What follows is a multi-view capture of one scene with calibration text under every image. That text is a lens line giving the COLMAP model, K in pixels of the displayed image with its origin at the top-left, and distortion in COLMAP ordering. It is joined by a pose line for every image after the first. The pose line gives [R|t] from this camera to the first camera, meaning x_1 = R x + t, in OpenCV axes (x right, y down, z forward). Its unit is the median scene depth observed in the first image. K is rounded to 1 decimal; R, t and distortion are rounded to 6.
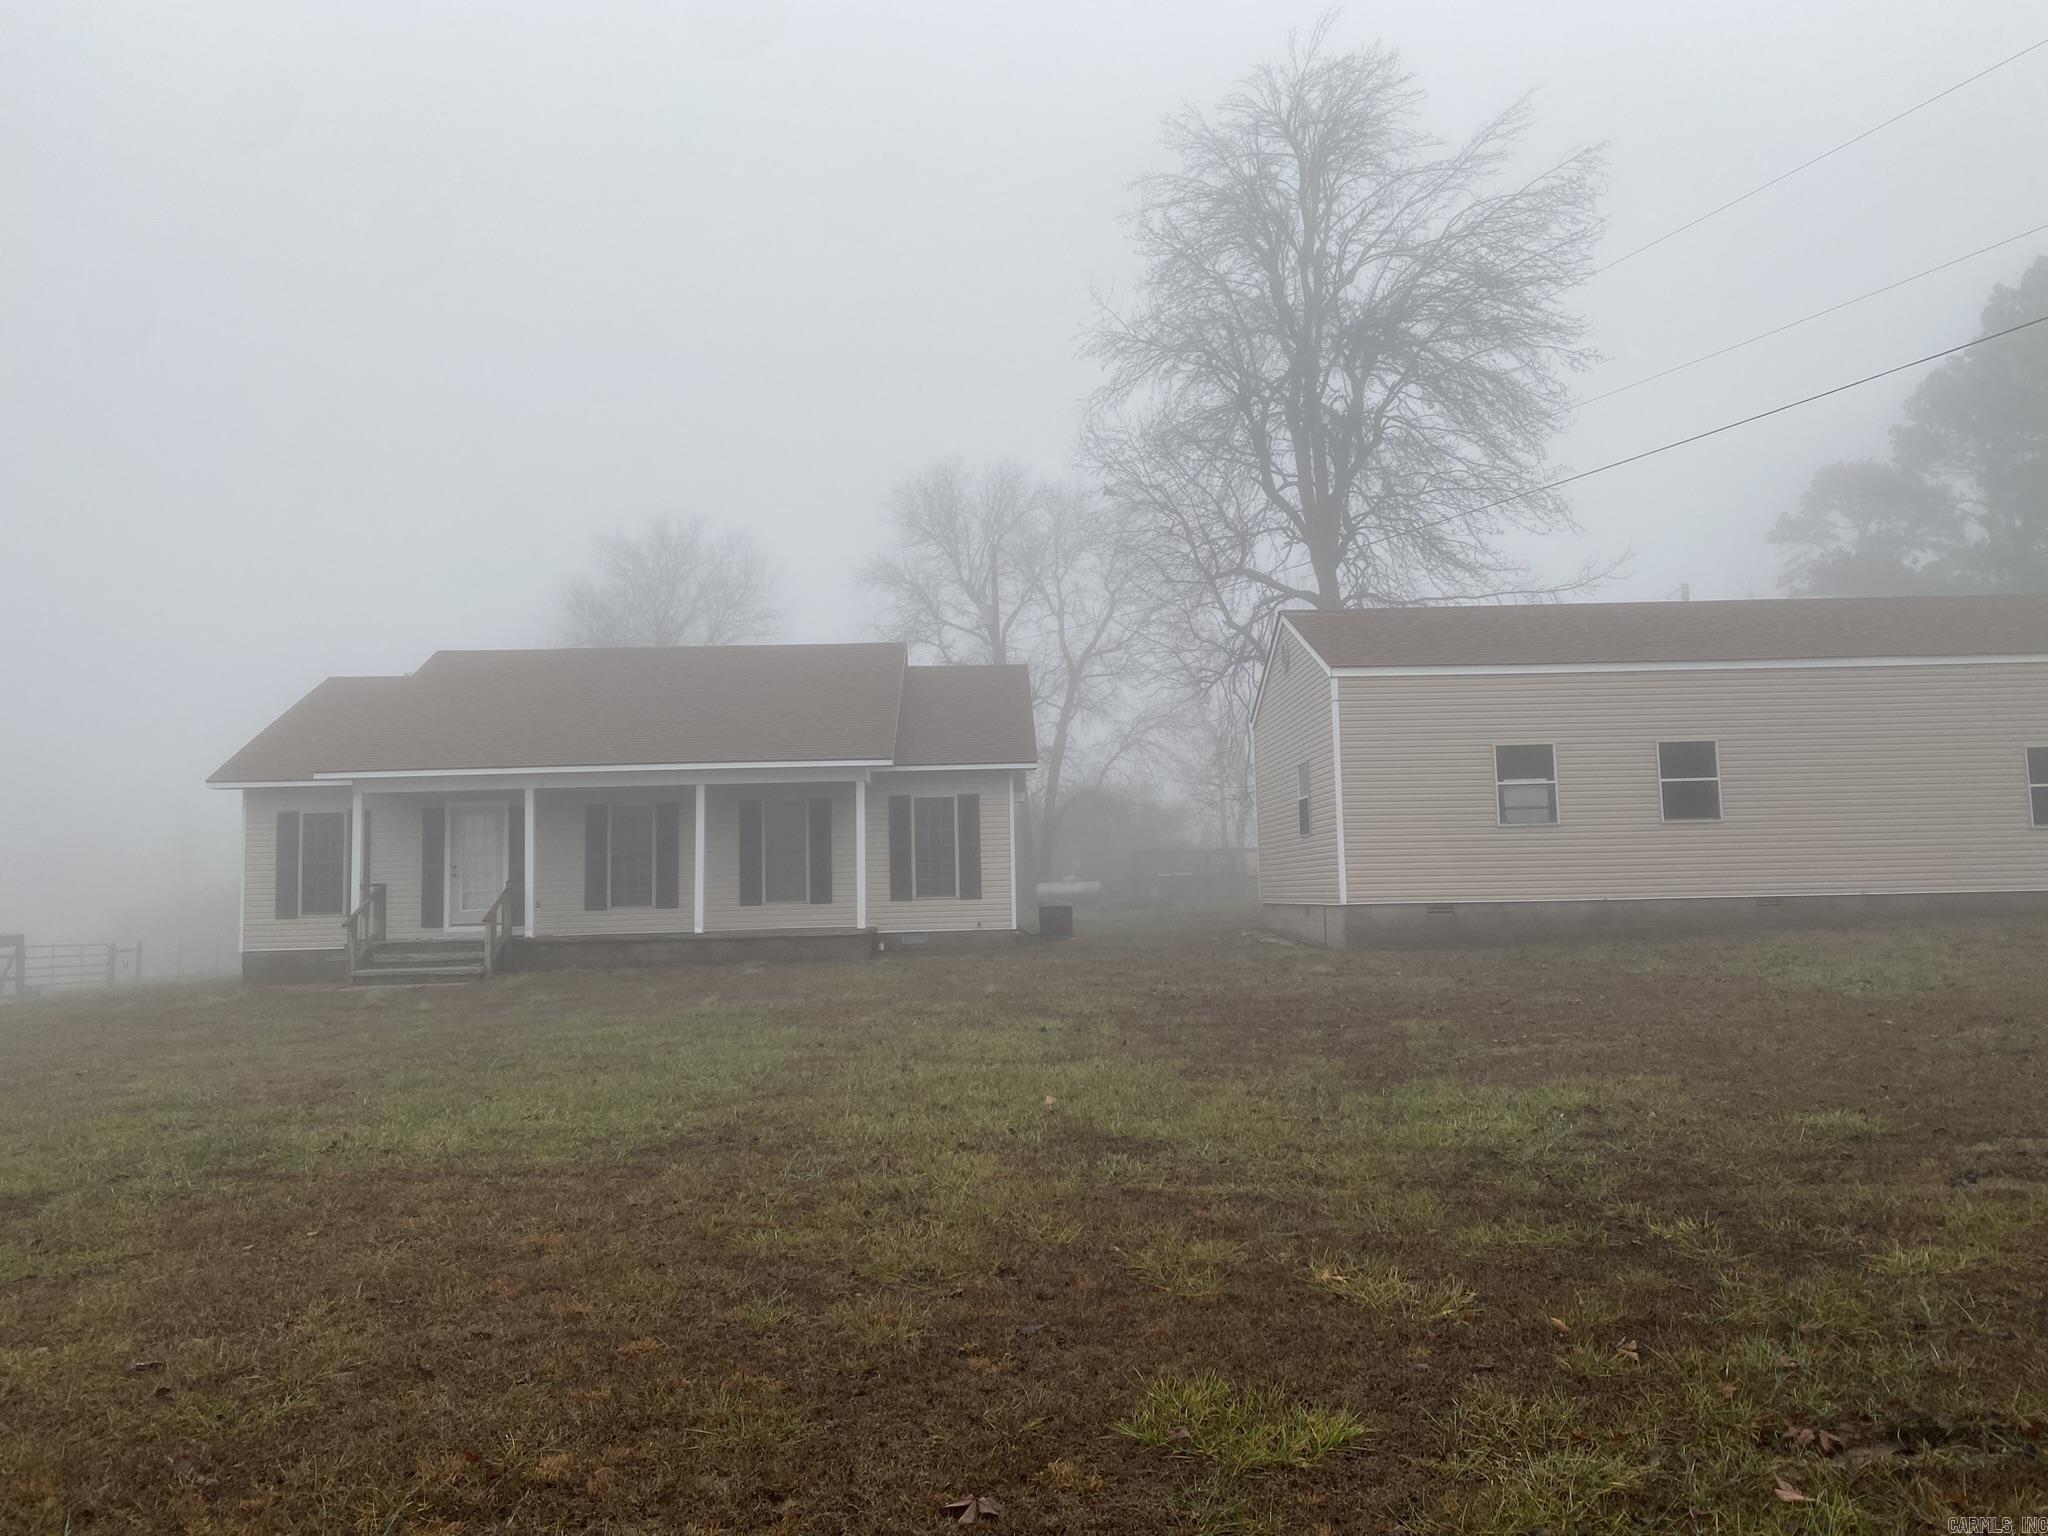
lens RADIAL K [[1510.6, 0, 1018.4], [0, 1510.6, 747.4], [0, 0, 1]] dist [0.112532, -0.294065]
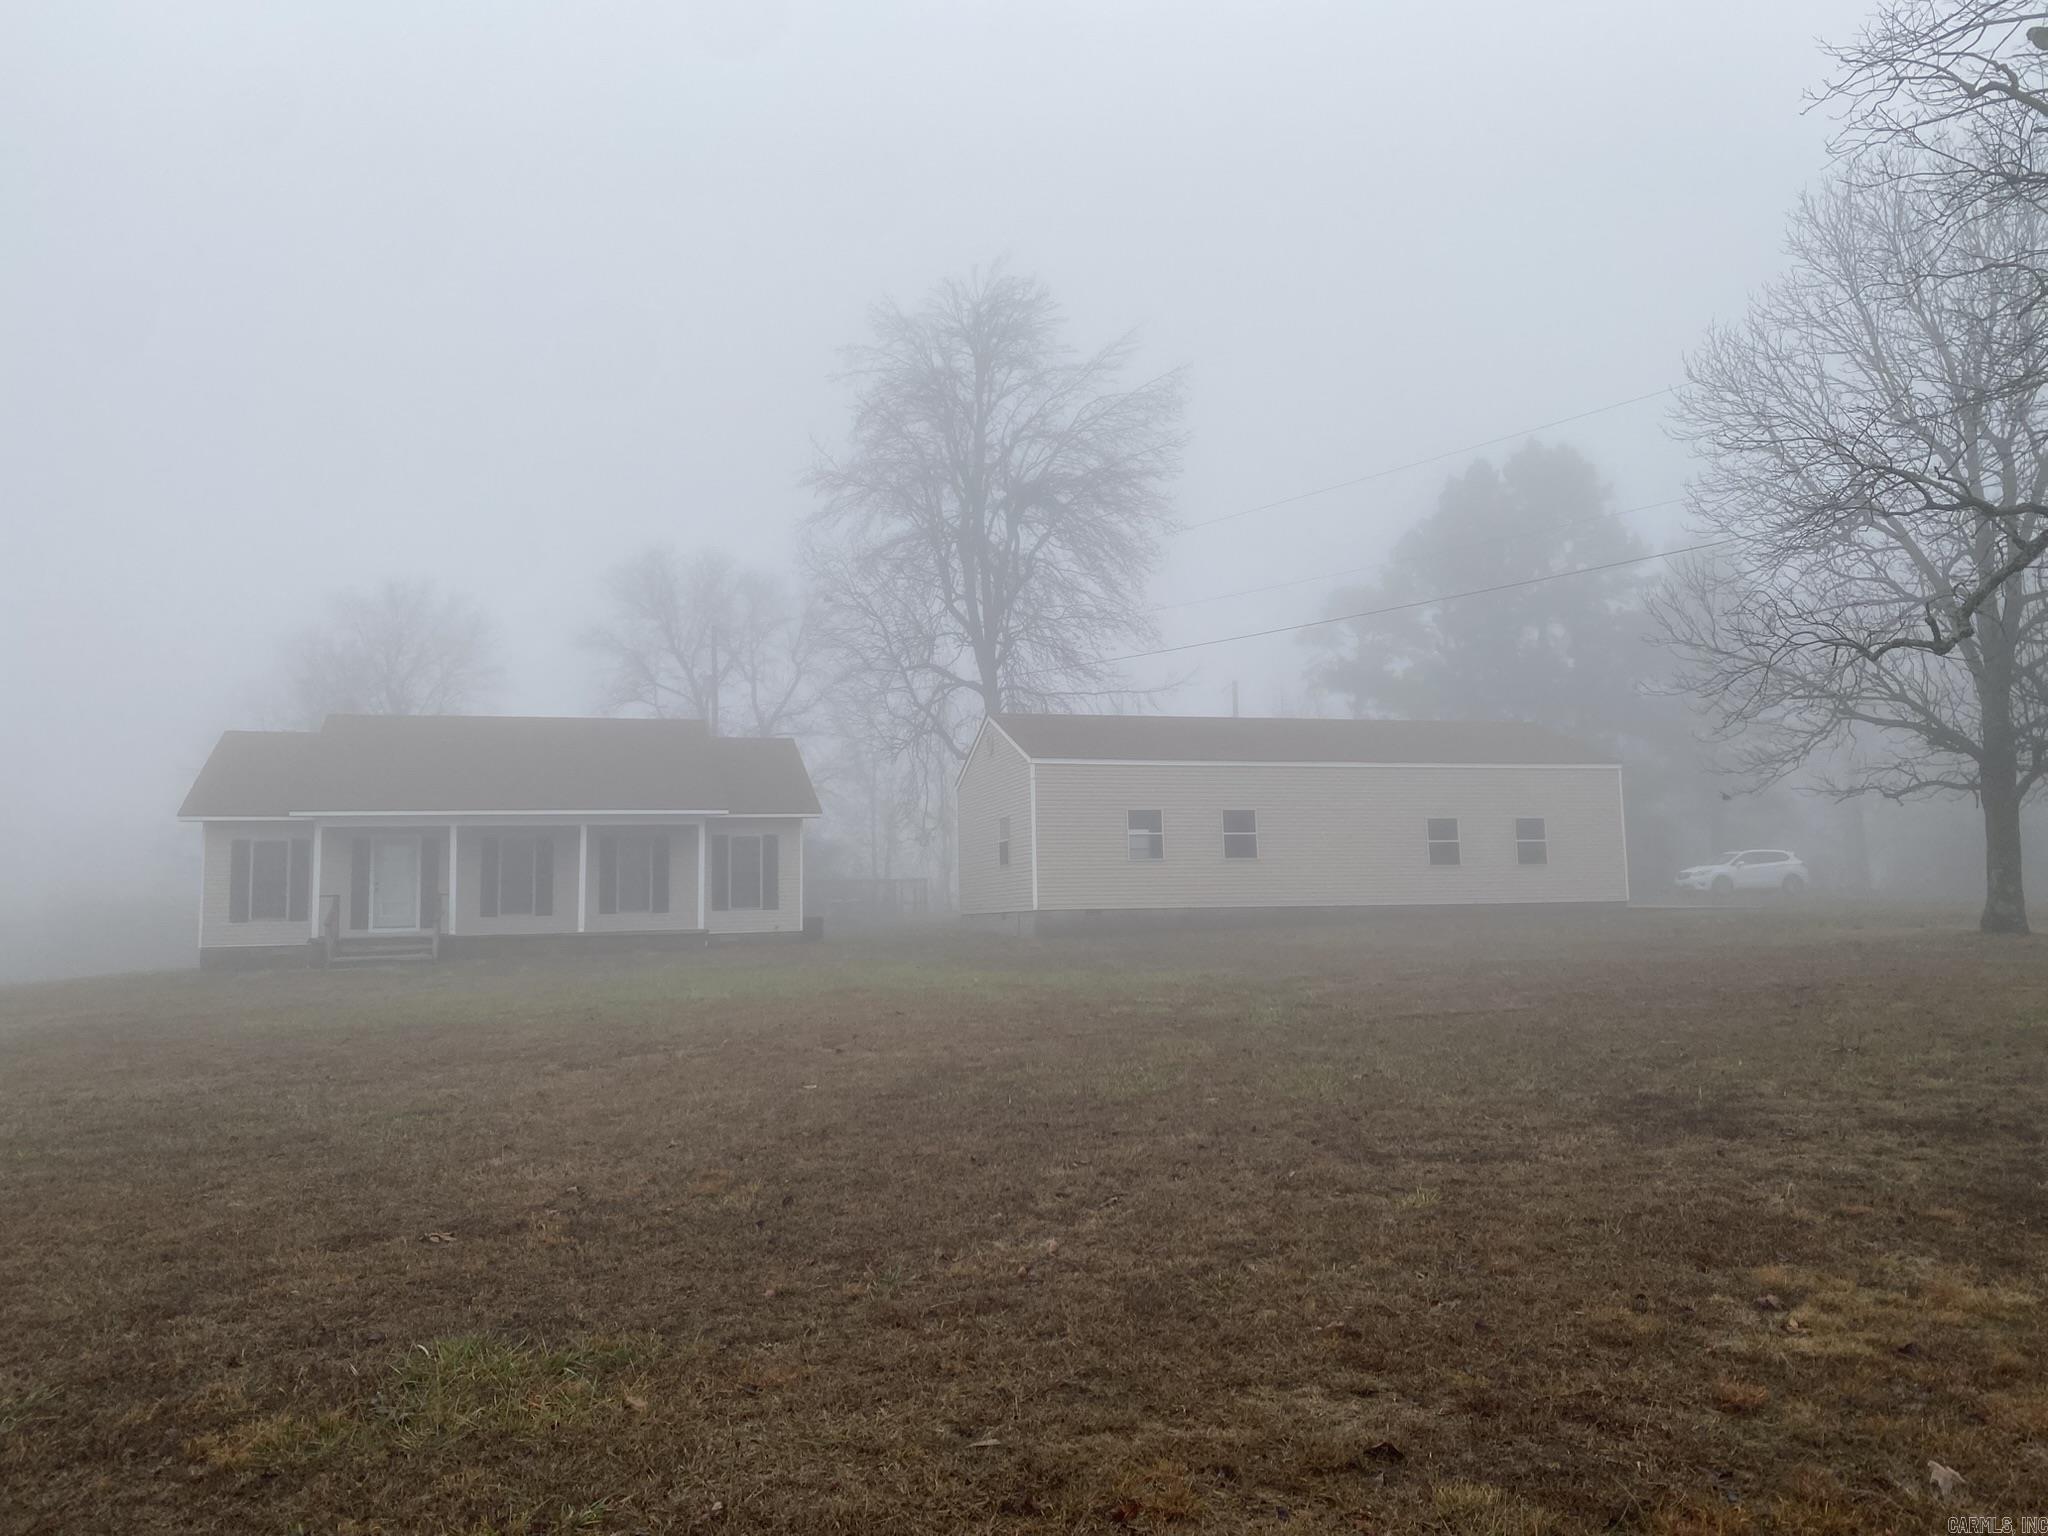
lens RADIAL K [[1555.0, 0, 1024.0], [0, 1555.0, 768.0], [0, 0, 1]] dist [0.002398, -0.039391]
pose [[0.959310, 0.027714, 0.280992, -0.223150], [-0.025431, 0.999607, -0.011768, -0.021063], [-0.281207, 0.004143, 0.959638, -0.472363]]
